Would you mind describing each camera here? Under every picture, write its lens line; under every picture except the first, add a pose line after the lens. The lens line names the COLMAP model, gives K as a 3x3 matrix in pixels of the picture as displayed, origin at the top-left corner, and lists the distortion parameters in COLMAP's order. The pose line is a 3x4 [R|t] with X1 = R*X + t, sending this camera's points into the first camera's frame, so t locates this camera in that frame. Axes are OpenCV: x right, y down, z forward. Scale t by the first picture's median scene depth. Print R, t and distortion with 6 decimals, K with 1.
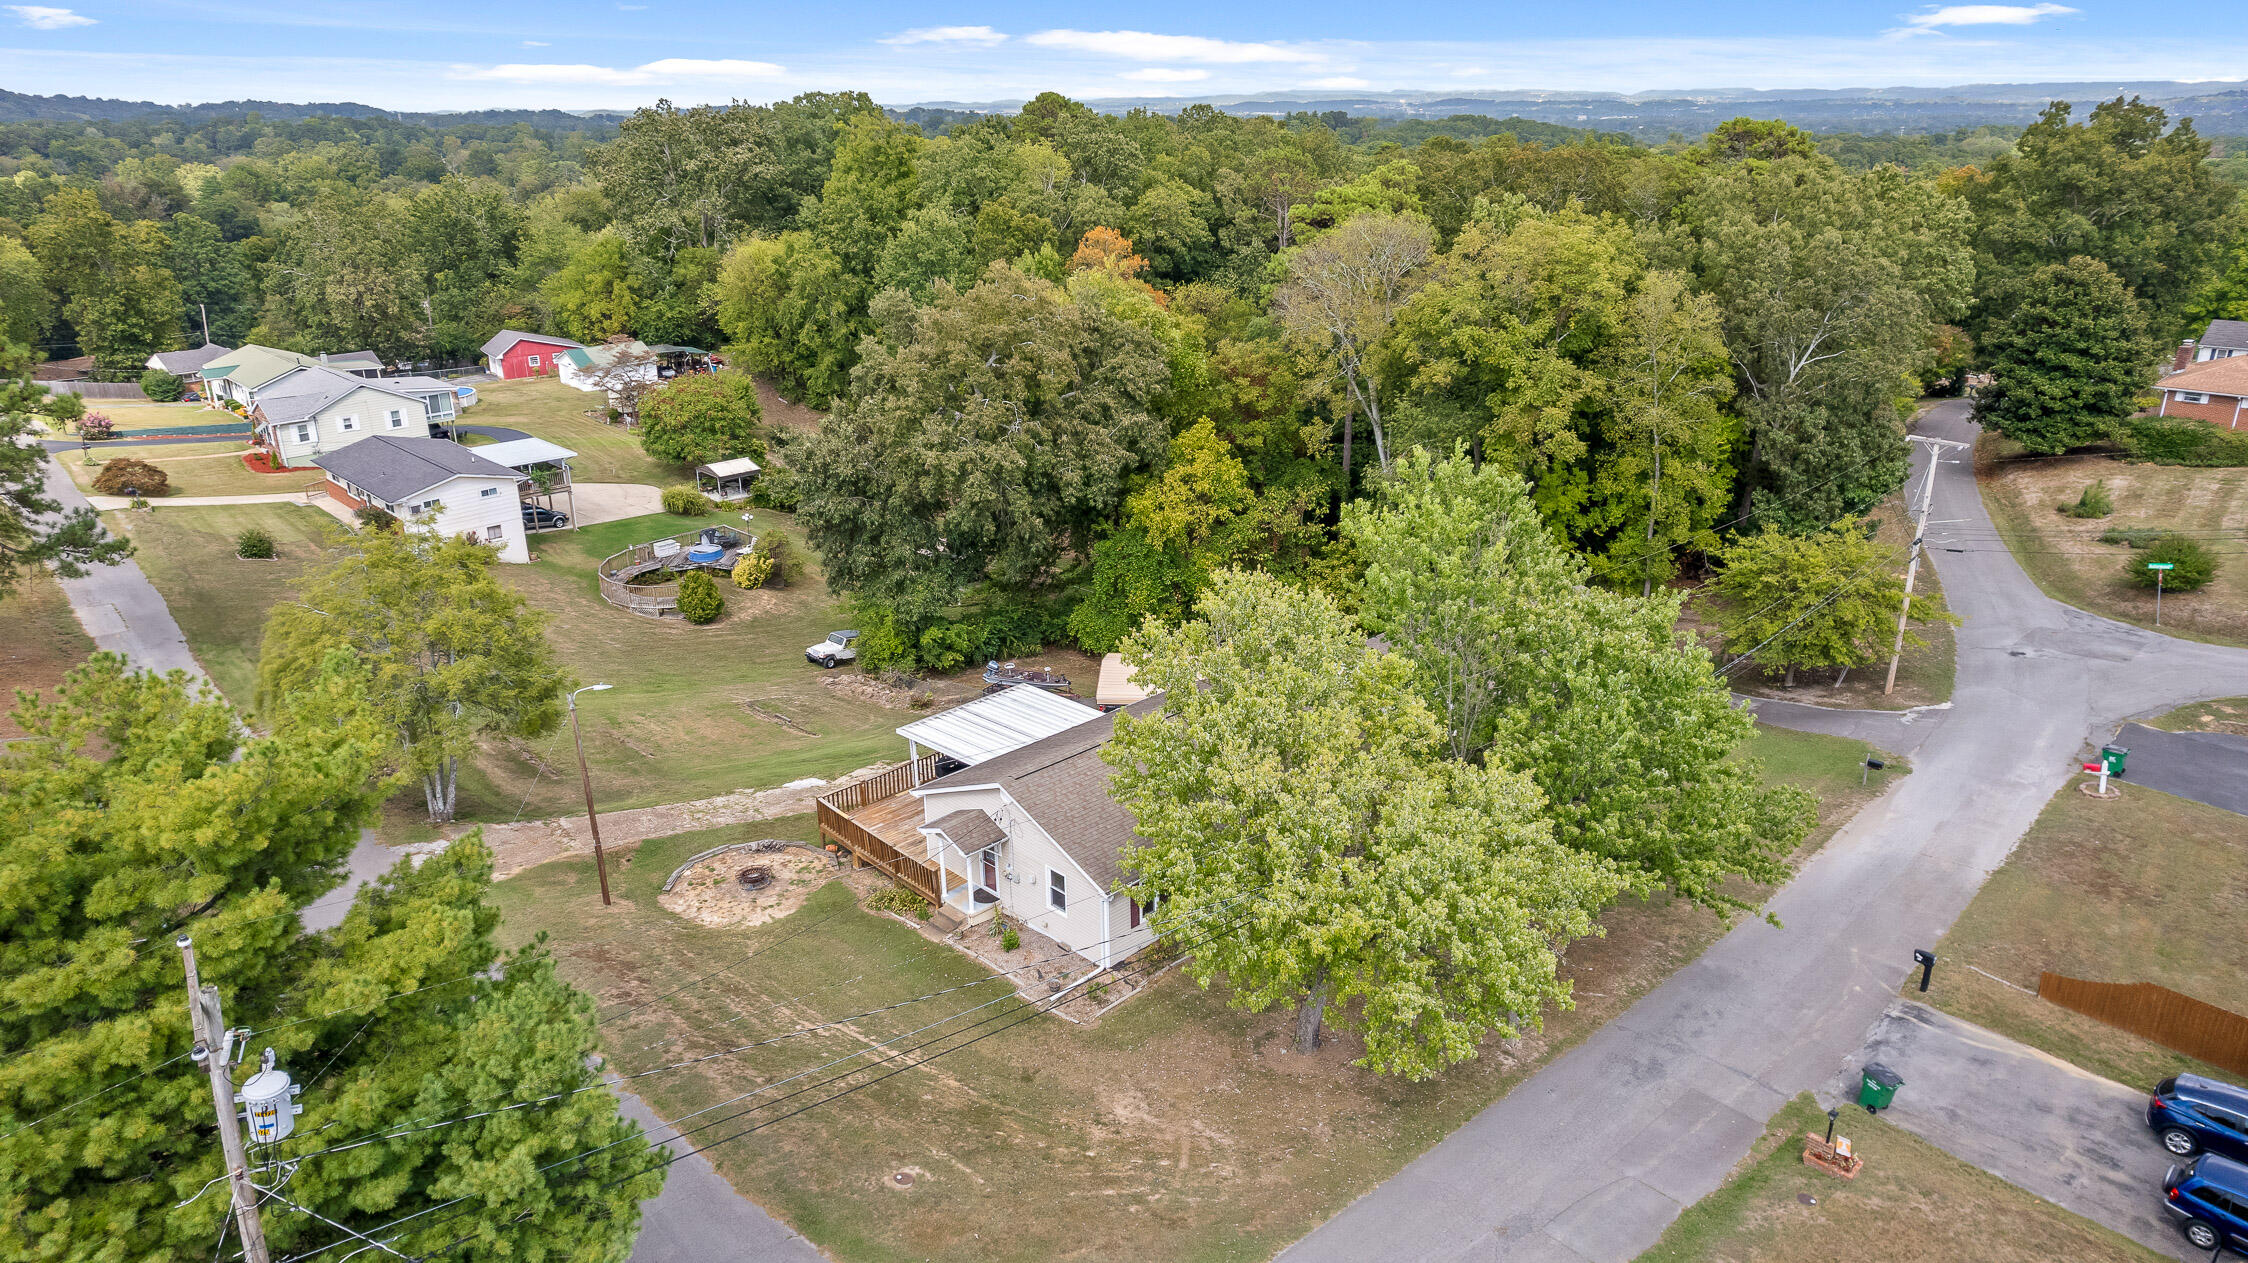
lens RADIAL K [[1439.4, 0, 1124.0], [0, 1439.4, 631.5], [0, 0, 1]] dist [-0.073284, 0.063141]
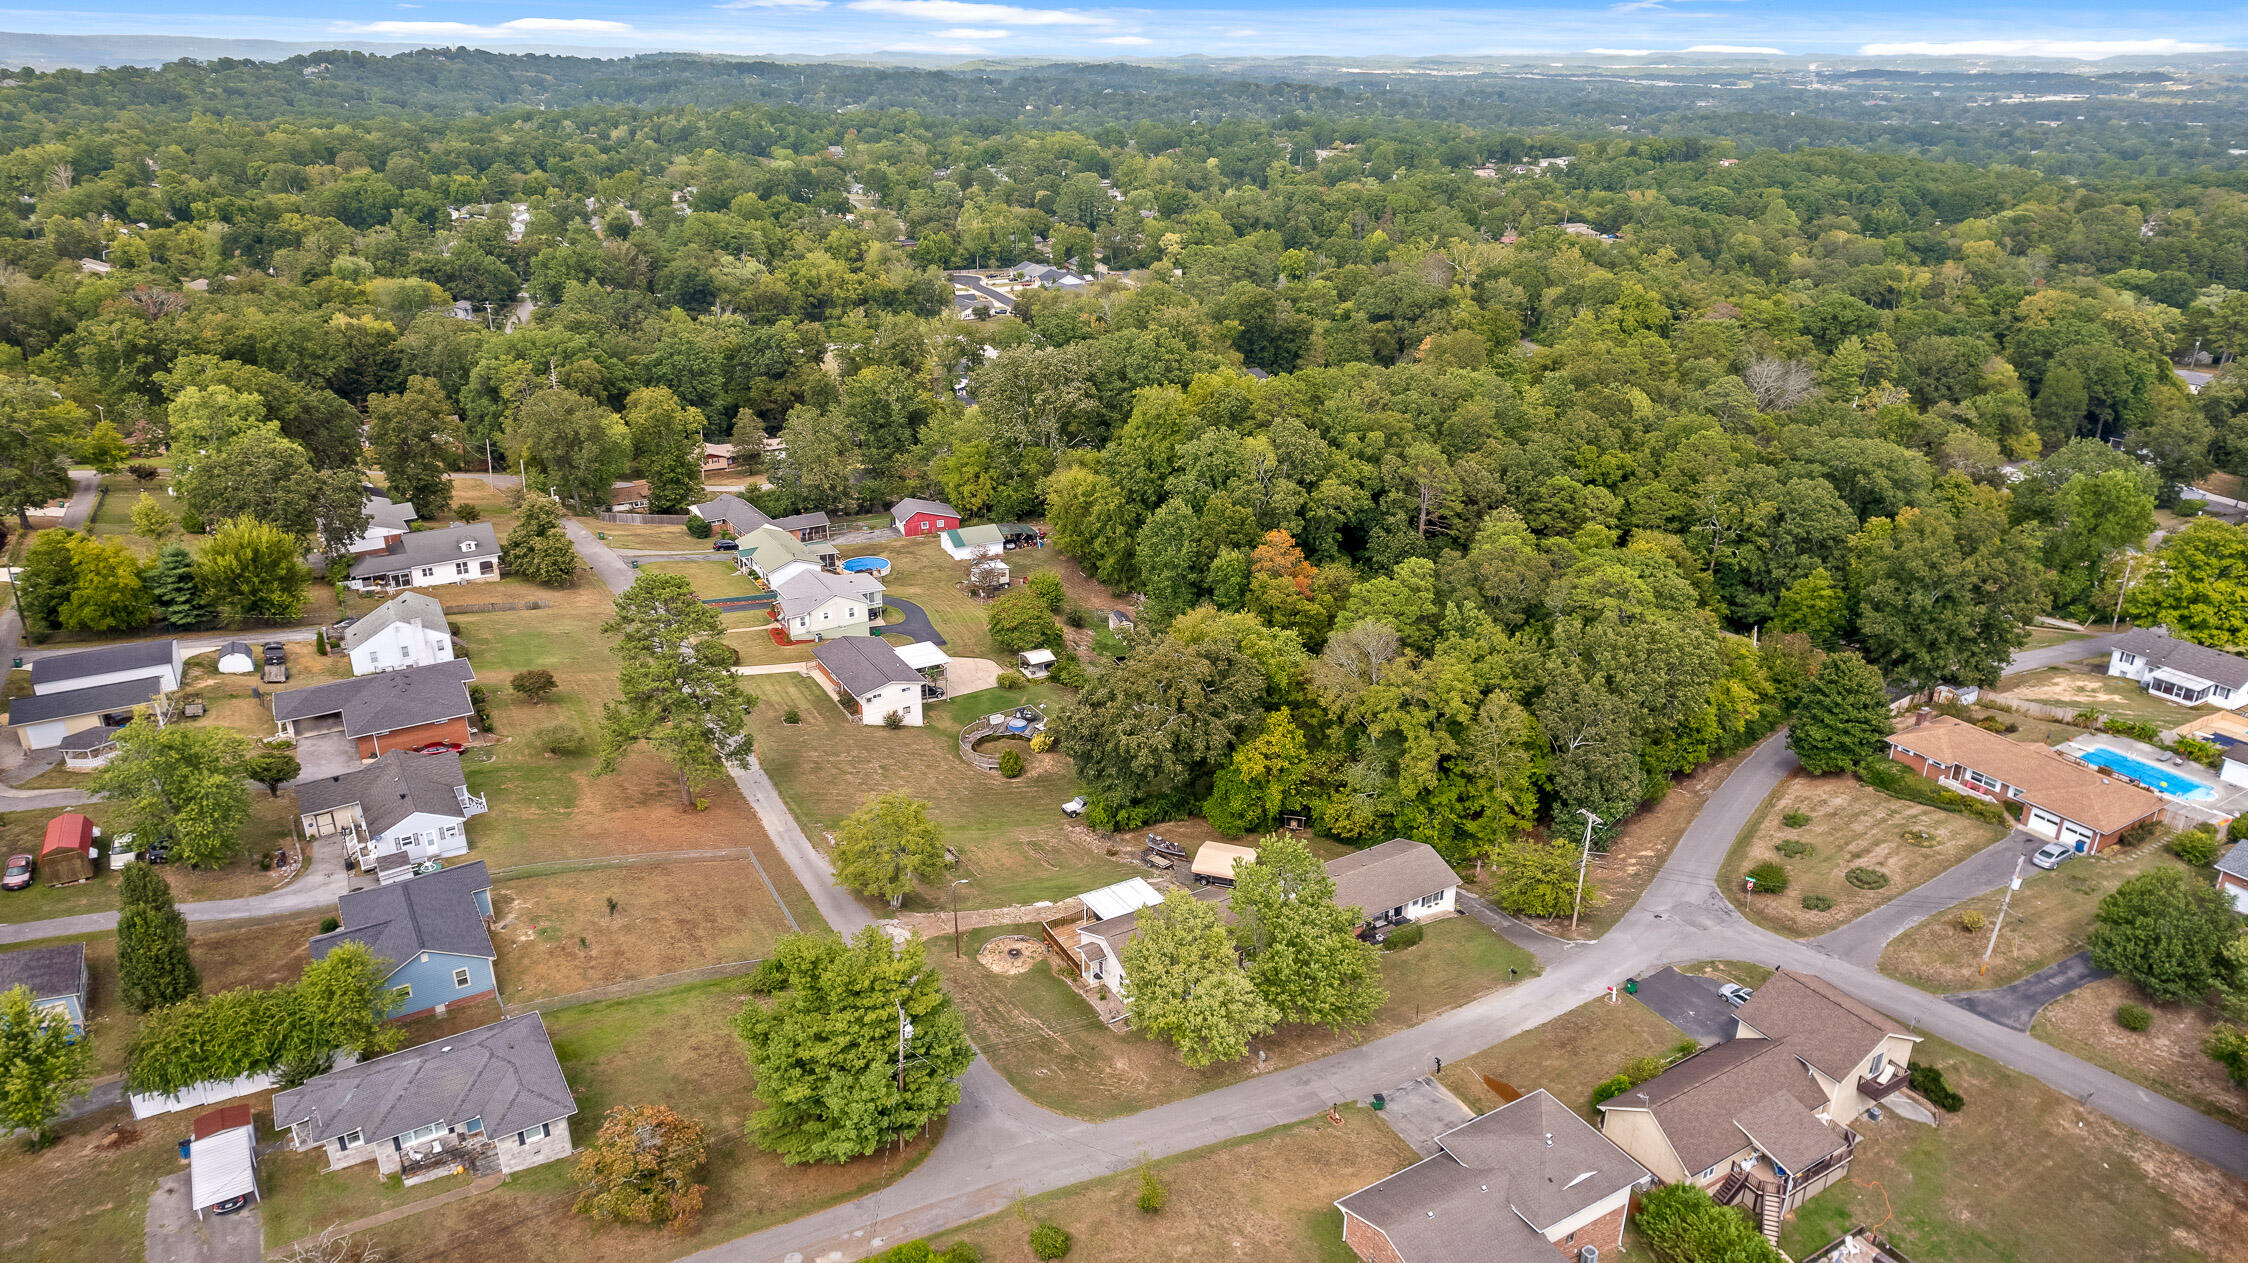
lens RADIAL K [[1439.4, 0, 1124.0], [0, 1439.4, 631.5], [0, 0, 1]] dist [-0.073284, 0.063141]
pose [[0.970958, 0.100569, -0.217086, 0.261069], [-0.095160, 0.994838, 0.035255, -0.309347], [0.219511, -0.013573, 0.975516, -0.876910]]
